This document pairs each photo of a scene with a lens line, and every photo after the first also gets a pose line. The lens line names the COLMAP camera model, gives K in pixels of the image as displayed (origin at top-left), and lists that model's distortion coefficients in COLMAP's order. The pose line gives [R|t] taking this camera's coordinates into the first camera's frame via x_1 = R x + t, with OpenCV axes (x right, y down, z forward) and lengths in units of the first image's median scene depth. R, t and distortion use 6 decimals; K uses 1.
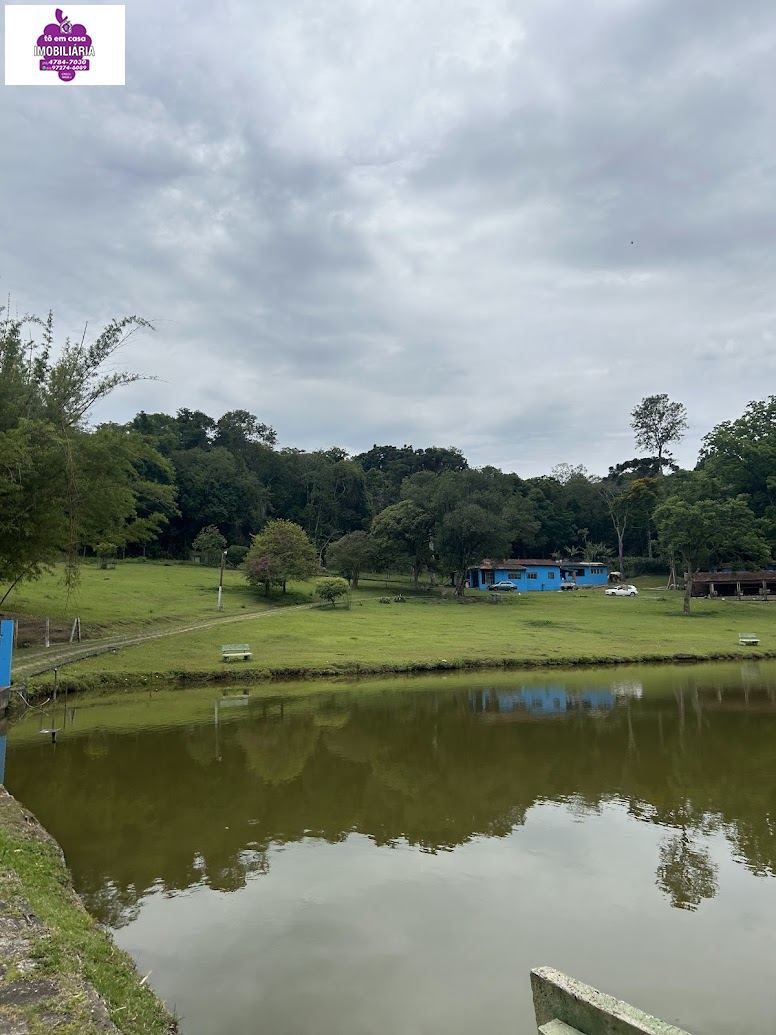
lens RADIAL K [[752.7, 0, 388.0], [0, 752.7, 517.5], [0, 0, 1]] dist [0.125519, -0.296141]
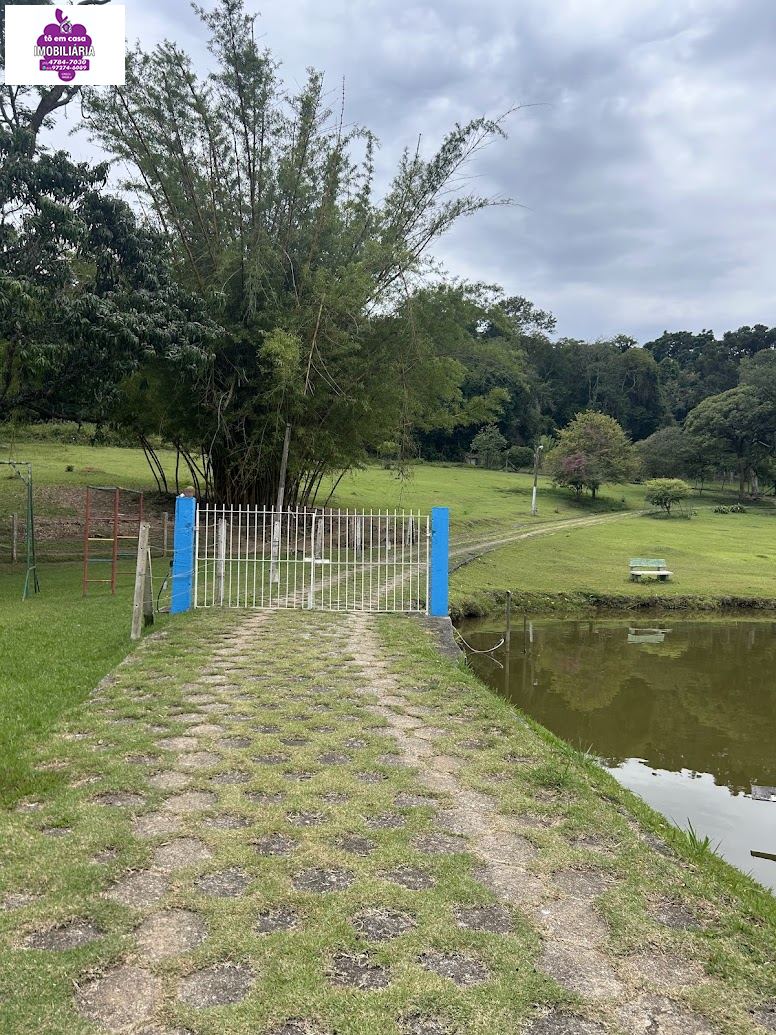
lens RADIAL K [[752.7, 0, 388.0], [0, 752.7, 517.5], [0, 0, 1]] dist [0.125519, -0.296141]
pose [[0.953100, 0.028244, -0.301336, -0.095478], [0.007380, 0.993171, 0.116433, 0.019620], [0.302567, -0.113196, 0.946383, 0.113168]]
